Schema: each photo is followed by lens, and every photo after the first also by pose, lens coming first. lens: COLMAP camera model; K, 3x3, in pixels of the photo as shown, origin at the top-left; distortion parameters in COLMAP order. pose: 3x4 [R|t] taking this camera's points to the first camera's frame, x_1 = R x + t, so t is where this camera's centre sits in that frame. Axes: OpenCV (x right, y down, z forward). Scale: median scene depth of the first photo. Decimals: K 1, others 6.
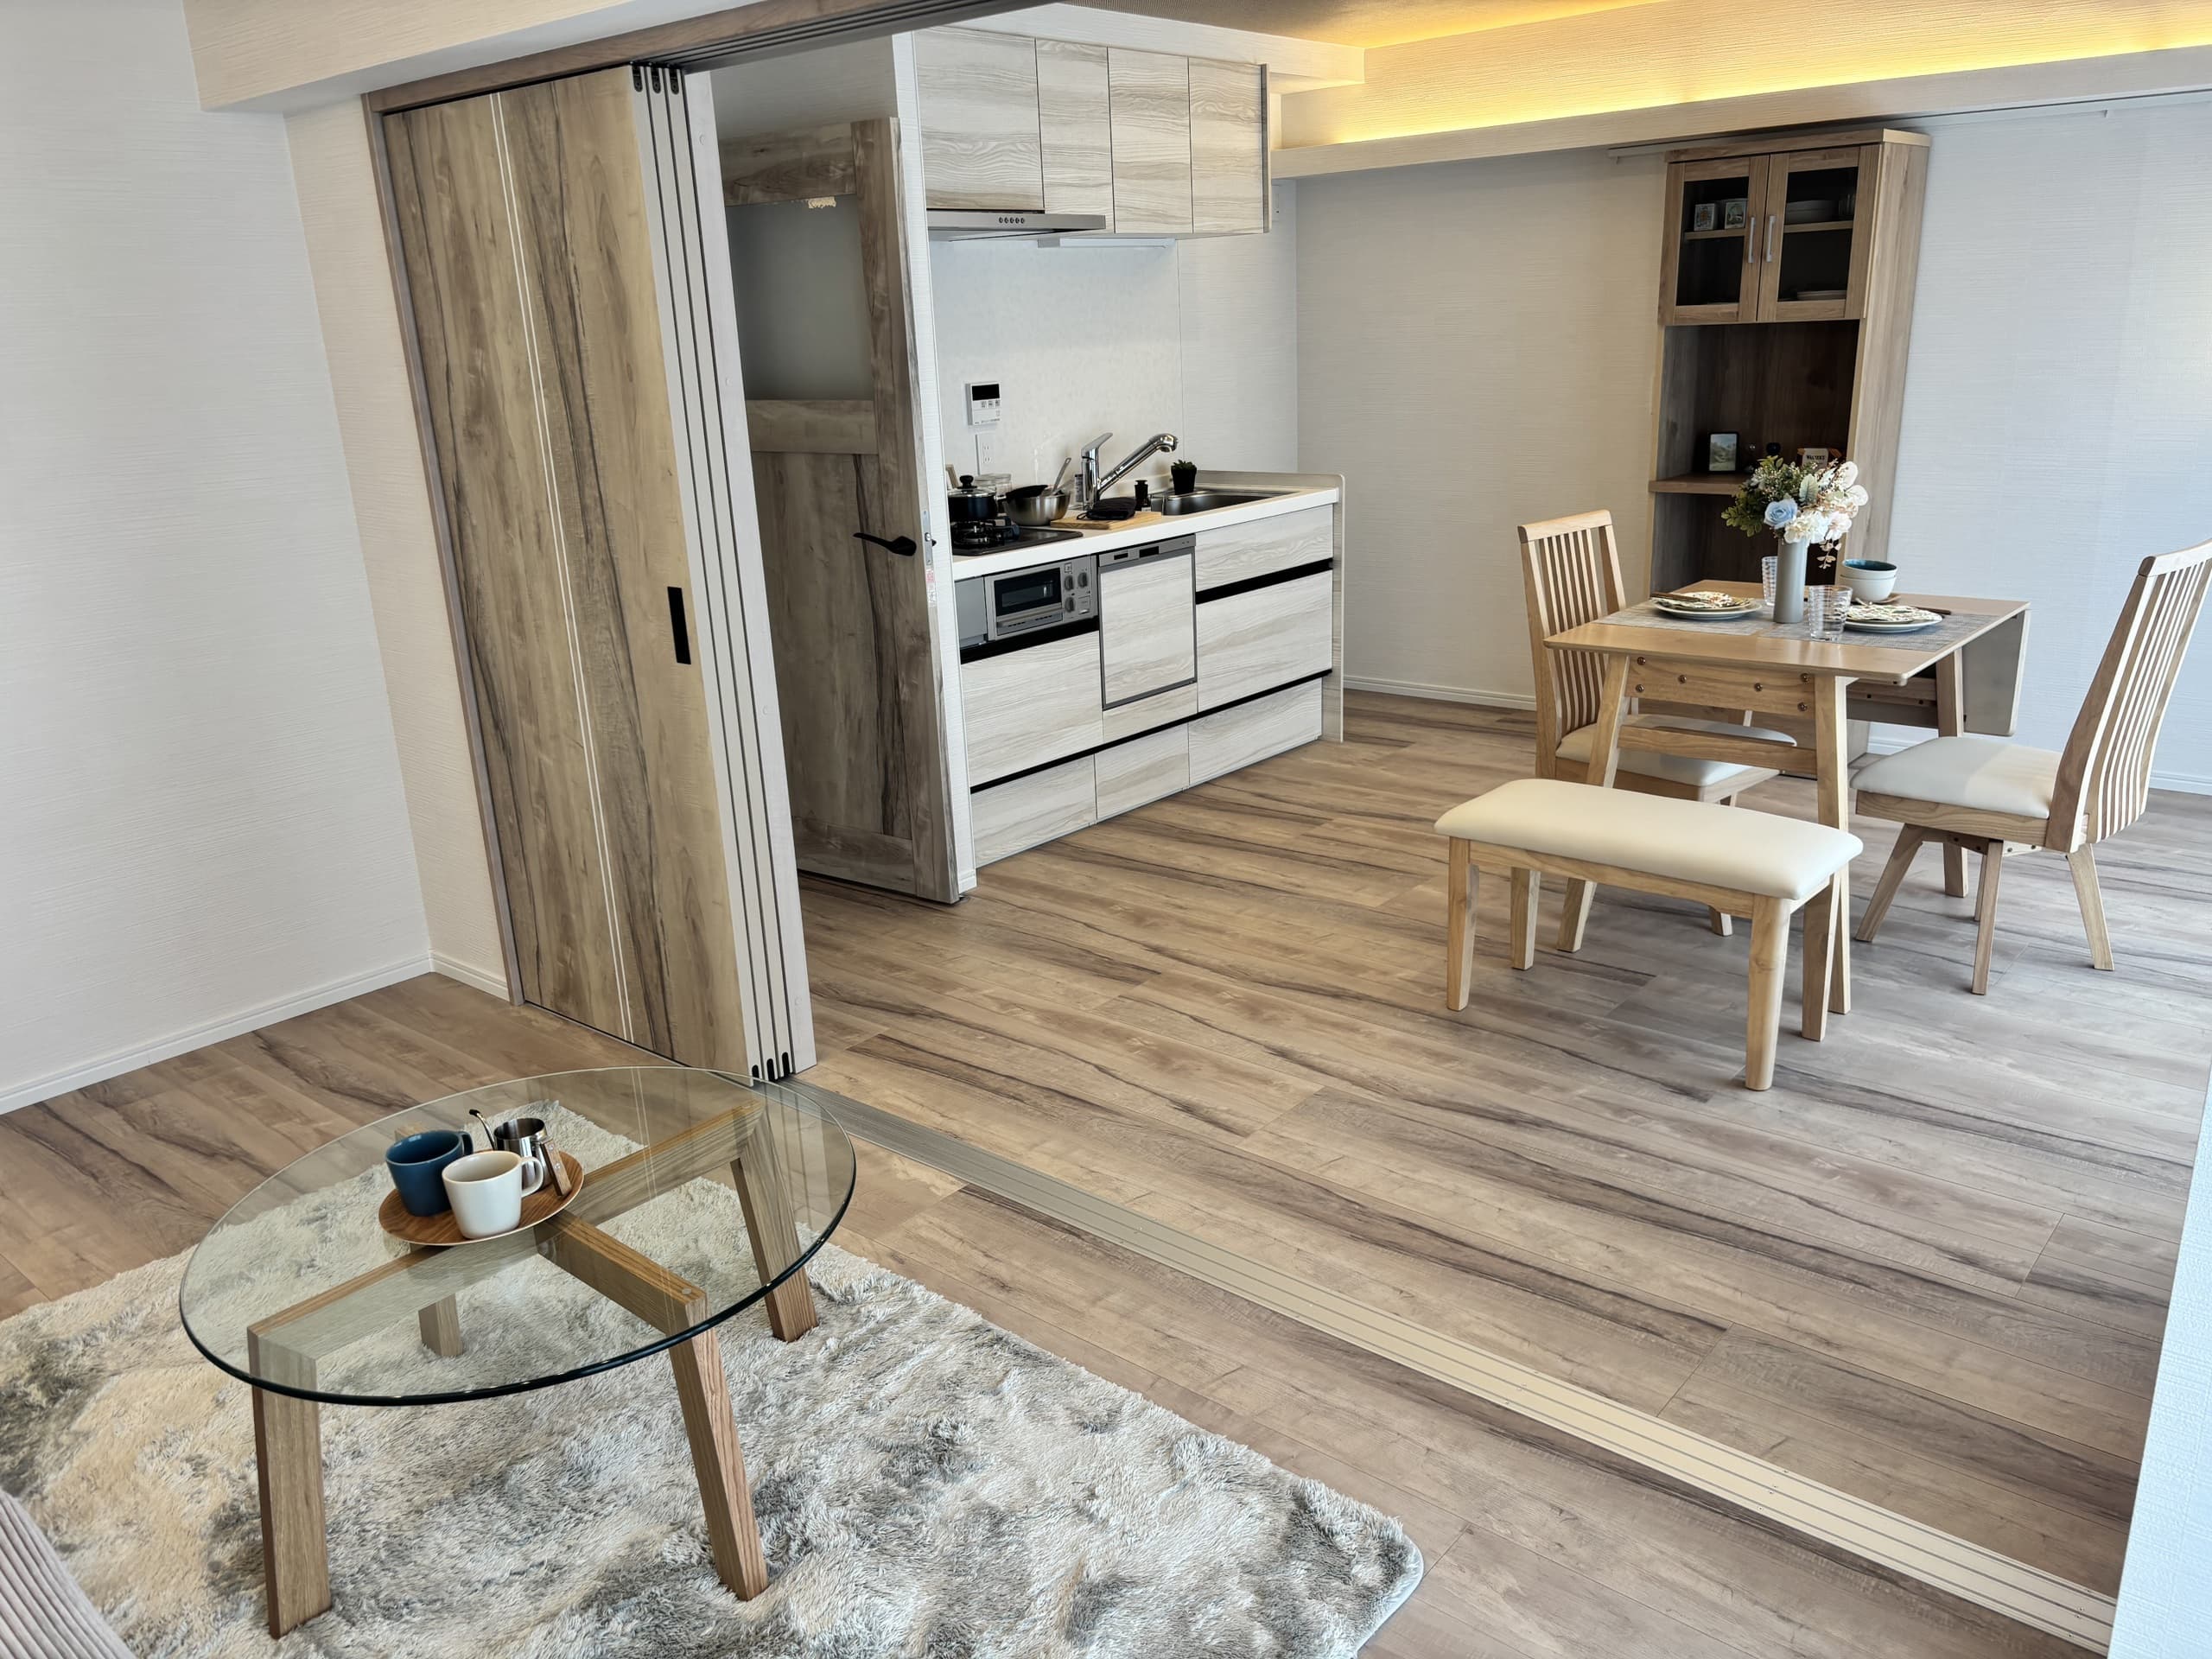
lens RADIAL K [[1688.2, 0, 1099.9], [0, 1688.2, 856.8], [0, 0, 1]] dist [0.062234, -0.003607]
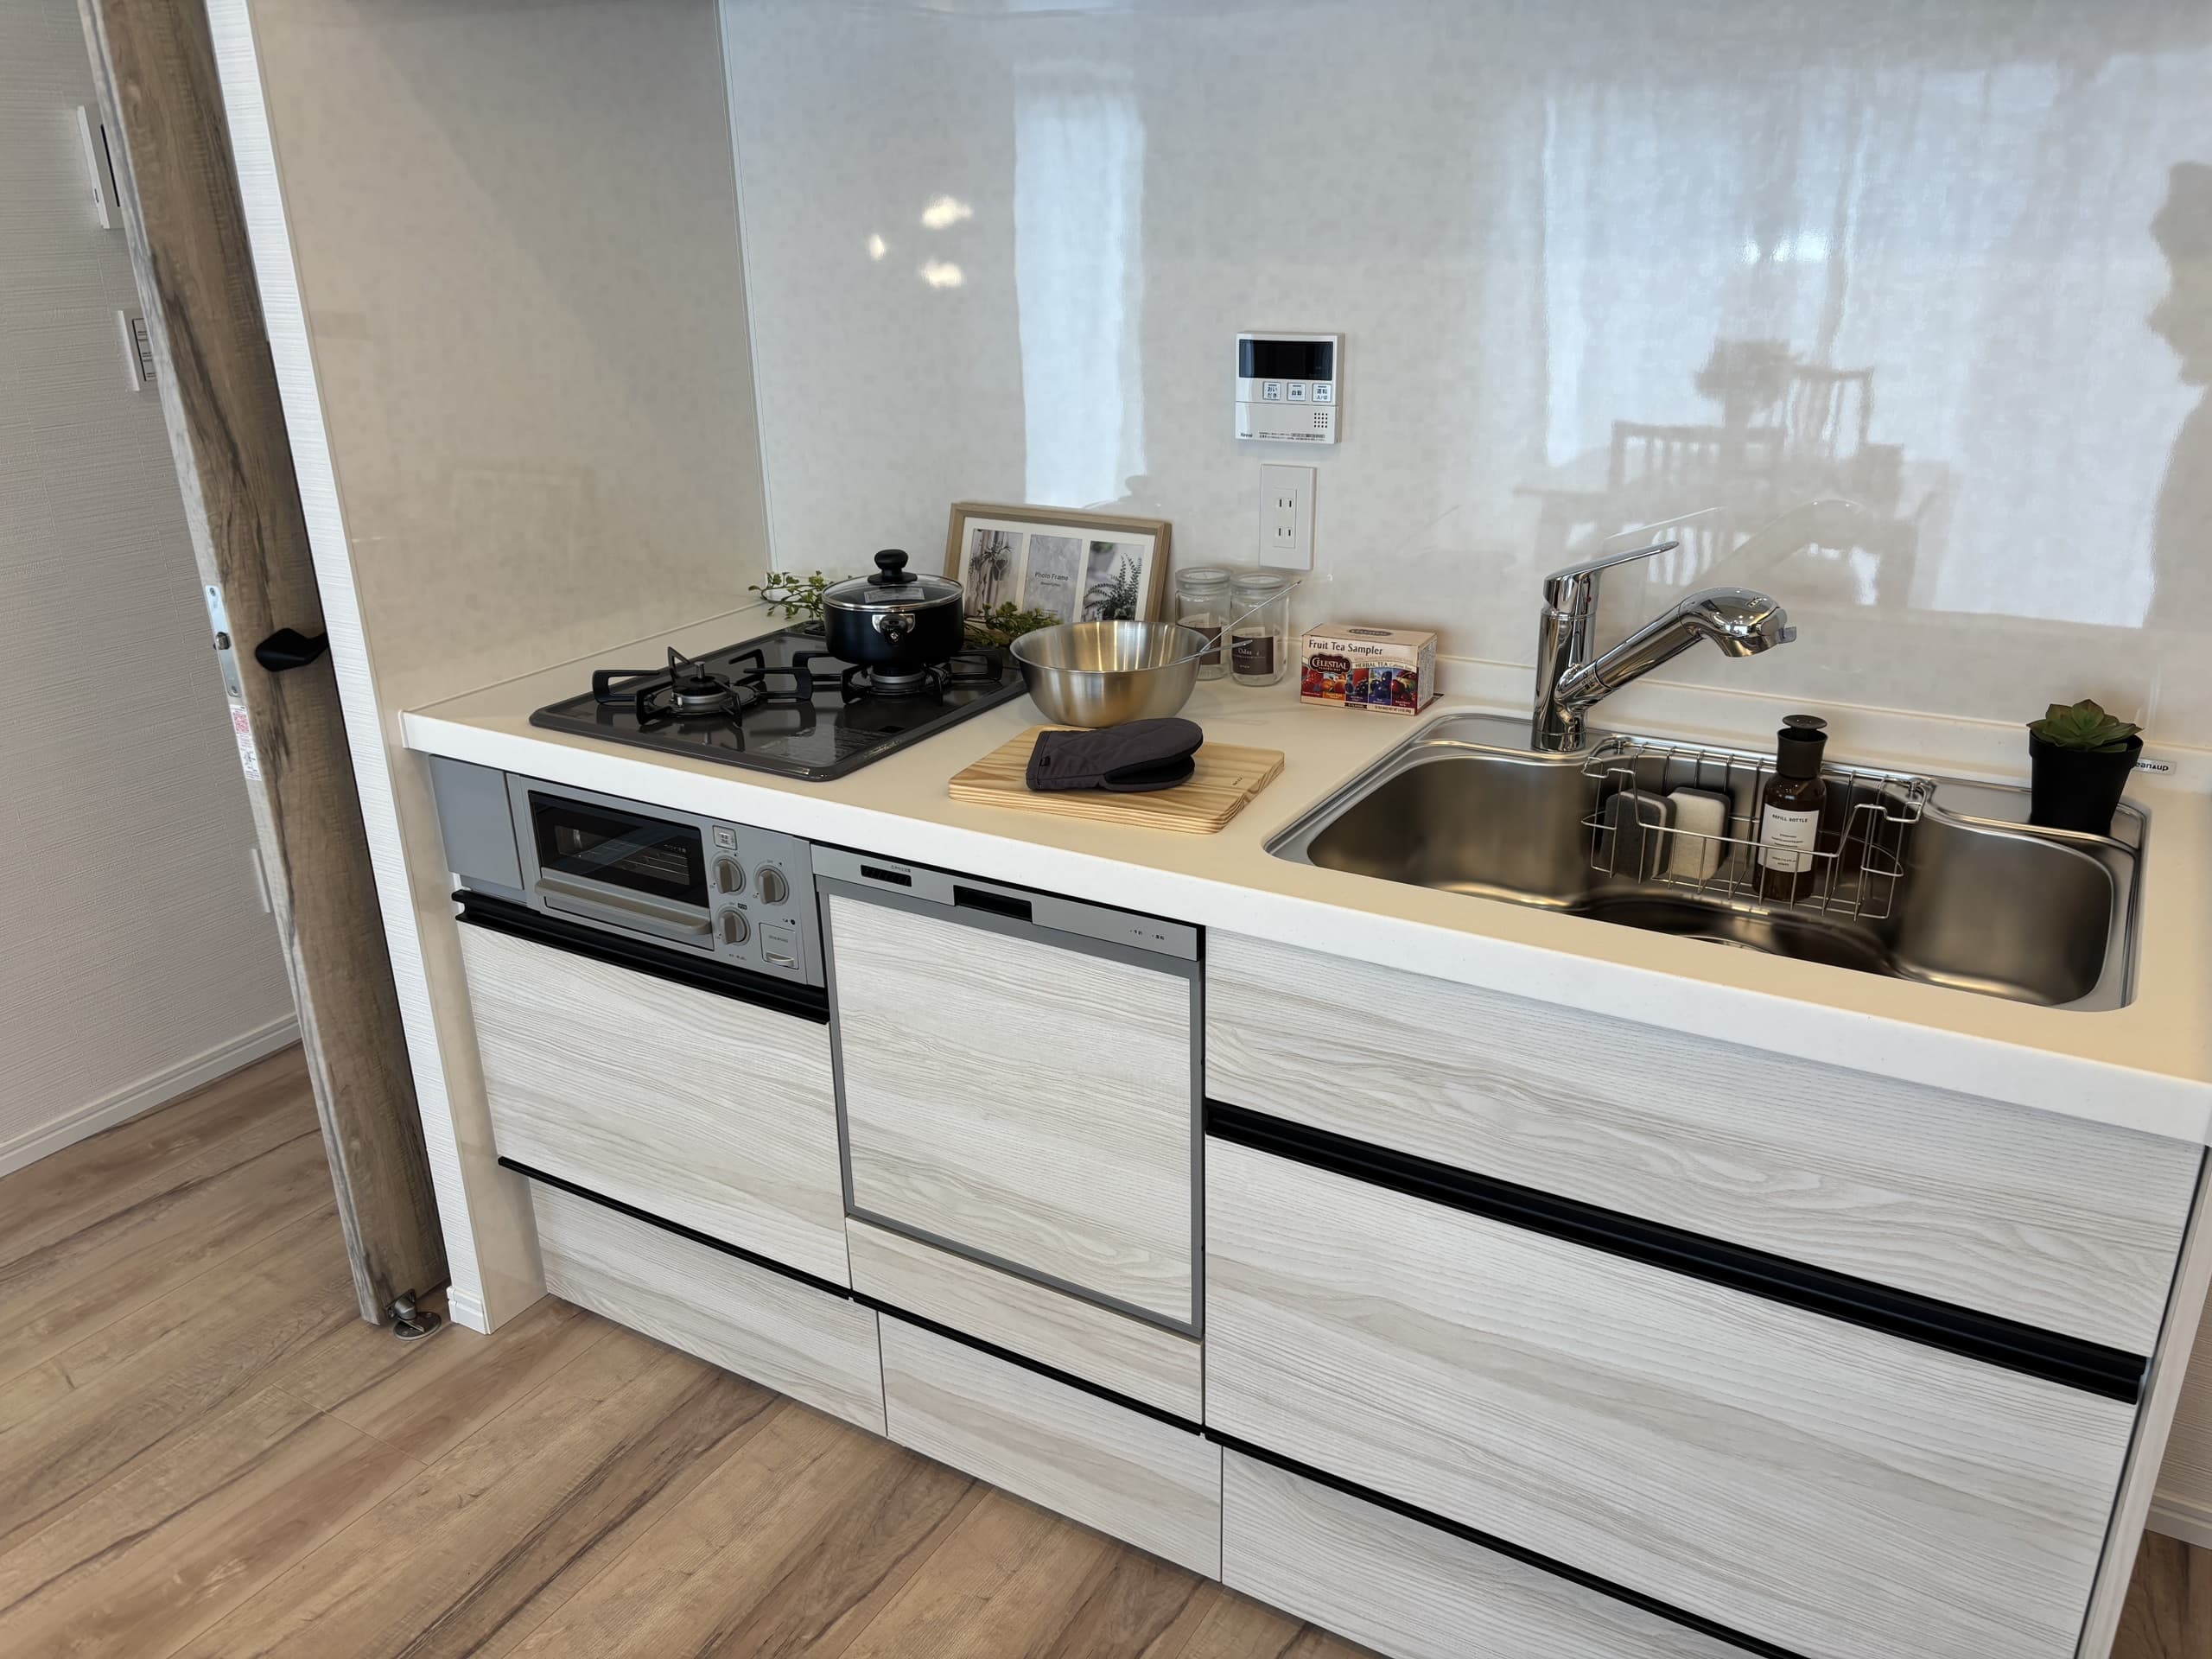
lens RADIAL K [[1698.0, 0, 1106.0], [0, 1698.0, 829.5], [0, 0, 1]] dist [0.012492, -0.000268]
pose [[0.178106, 0.391933, -0.902589, 0.332693], [-0.297797, 0.895710, 0.330183, -0.316124], [0.937867, 0.209981, 0.276247, 0.948844]]
